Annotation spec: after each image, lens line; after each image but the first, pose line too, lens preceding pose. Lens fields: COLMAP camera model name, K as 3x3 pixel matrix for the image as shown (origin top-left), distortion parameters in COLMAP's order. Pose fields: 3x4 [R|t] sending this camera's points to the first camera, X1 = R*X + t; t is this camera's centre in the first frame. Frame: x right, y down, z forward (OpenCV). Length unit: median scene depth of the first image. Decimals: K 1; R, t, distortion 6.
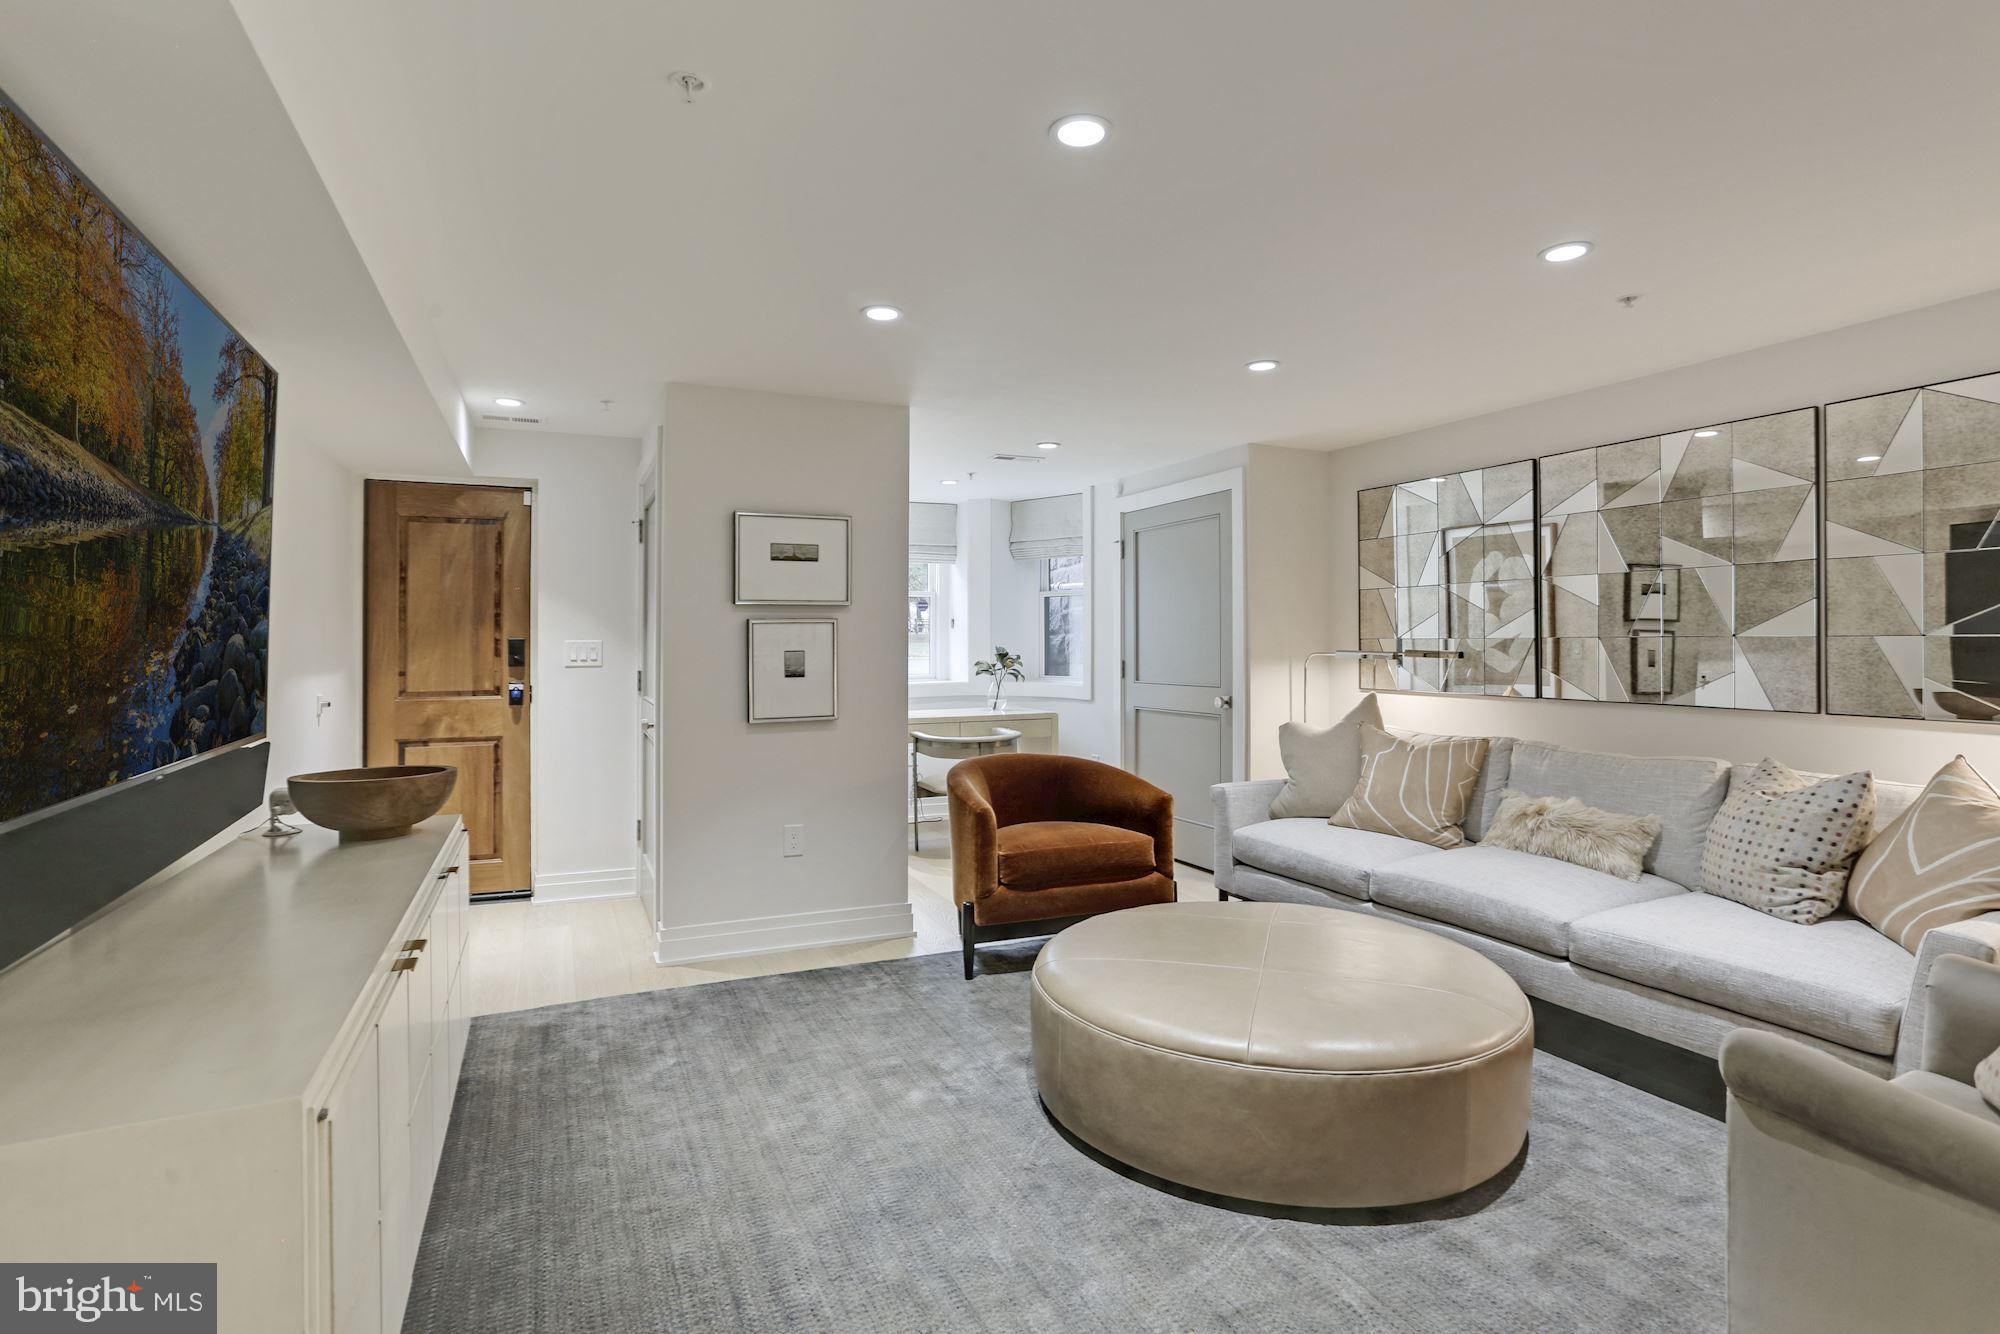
lens RADIAL K [[1102.8, 0, 994.2], [0, 1102.8, 658.4], [0, 0, 1]] dist [0.026951, 0.000140]
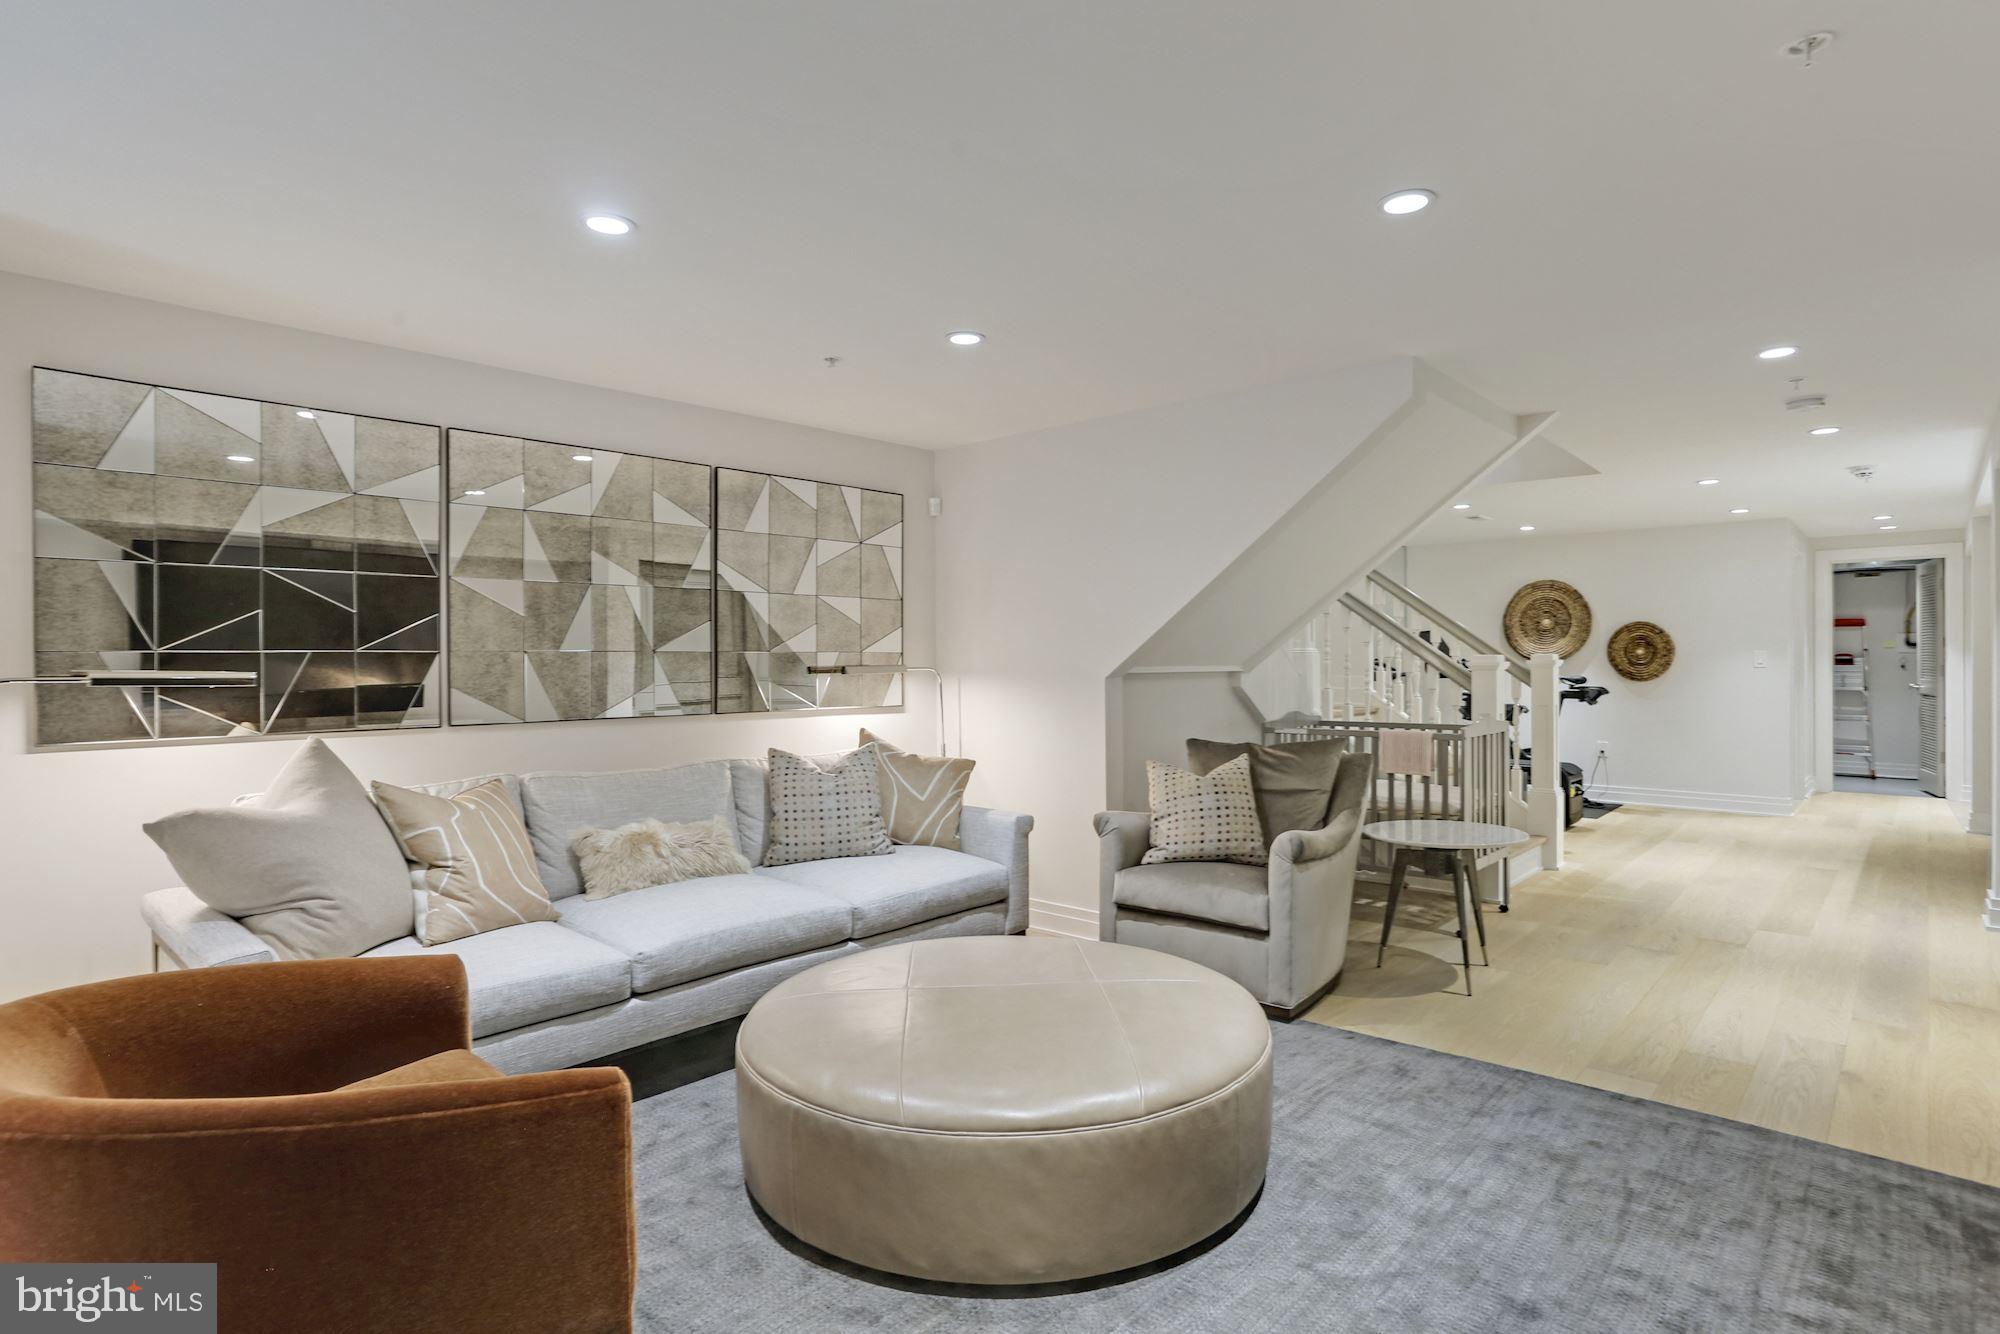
lens RADIAL K [[1102.8, 0, 1011.2], [0, 1102.8, 666.7], [0, 0, 1]] dist [0.026951, 0.000140]
pose [[-0.422934, -0.005538, 0.906143, -0.496281], [0.018815, 0.999712, 0.014892, -0.014308], [-0.905965, 0.023347, -0.422708, 1.176095]]
